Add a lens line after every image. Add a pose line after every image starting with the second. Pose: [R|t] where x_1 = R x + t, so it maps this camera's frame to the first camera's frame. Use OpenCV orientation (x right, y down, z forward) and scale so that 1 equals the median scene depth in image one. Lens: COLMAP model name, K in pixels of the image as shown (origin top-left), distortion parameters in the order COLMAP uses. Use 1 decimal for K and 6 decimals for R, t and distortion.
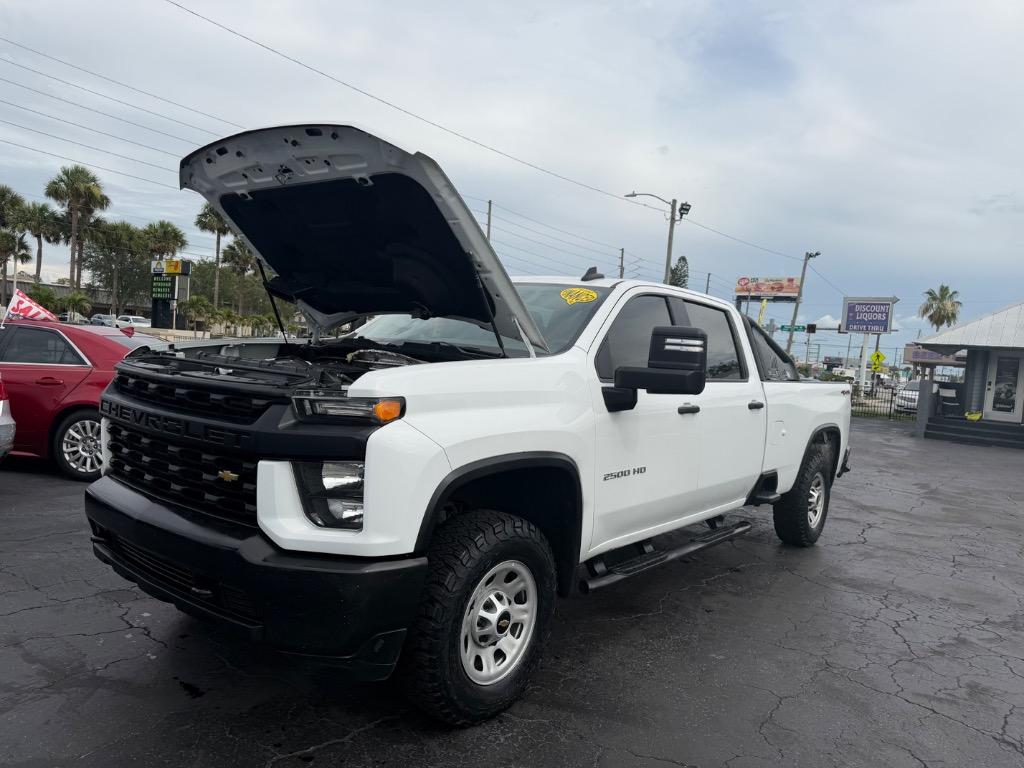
lens RADIAL K [[724.7, 0, 513.3], [0, 724.7, 401.3], [0, 0, 1]] dist [0.054990, -0.064879]
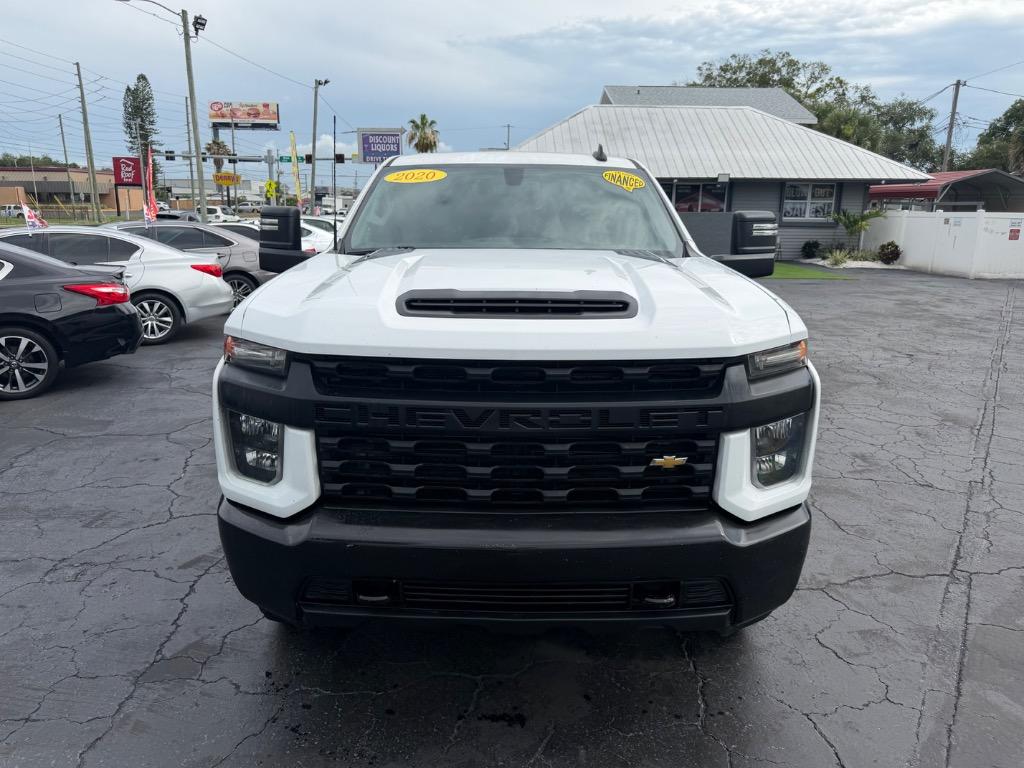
lens RADIAL K [[738.0, 0, 517.3], [0, 738.0, 391.3], [0, 0, 1]] dist [0.006429, -0.009262]
pose [[0.777322, -0.217582, 0.590279, -0.700426], [0.091636, 0.967439, 0.235933, -0.131240], [-0.622394, -0.129304, 0.771950, 0.331333]]
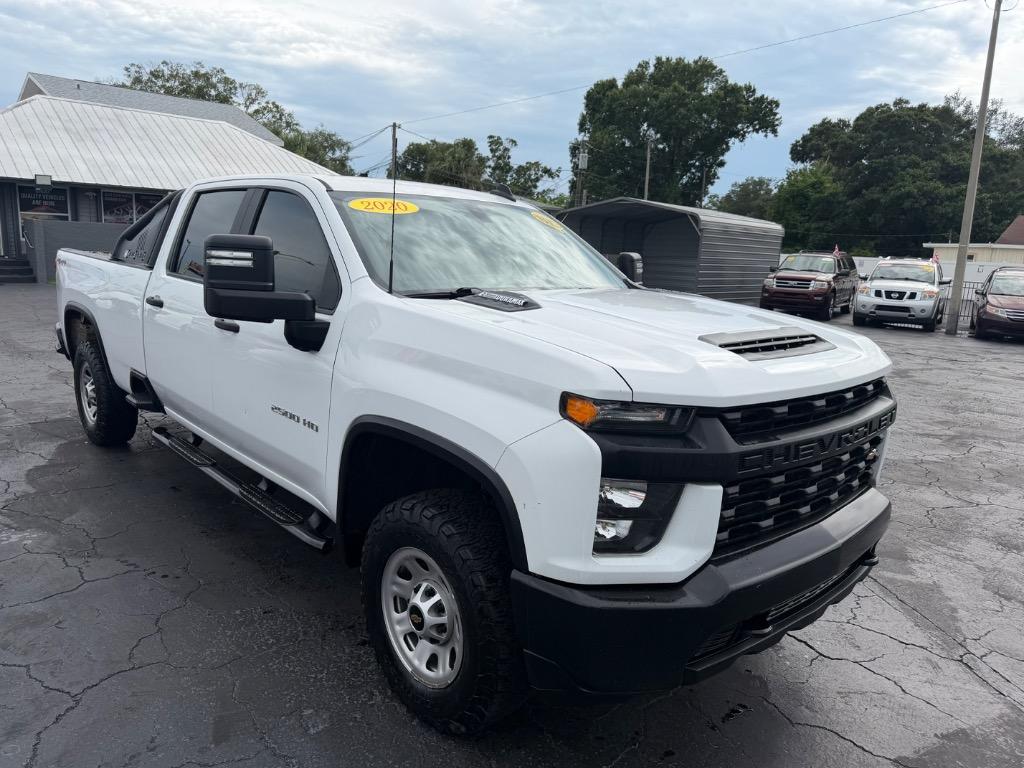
lens RADIAL K [[738.0, 0, 517.3], [0, 738.0, 391.3], [0, 0, 1]] dist [0.006429, -0.009262]
pose [[0.162410, -0.262956, 0.951040, -1.052464], [0.027870, 0.964674, 0.261967, -0.206899], [-0.986330, -0.016041, 0.164002, 0.933815]]
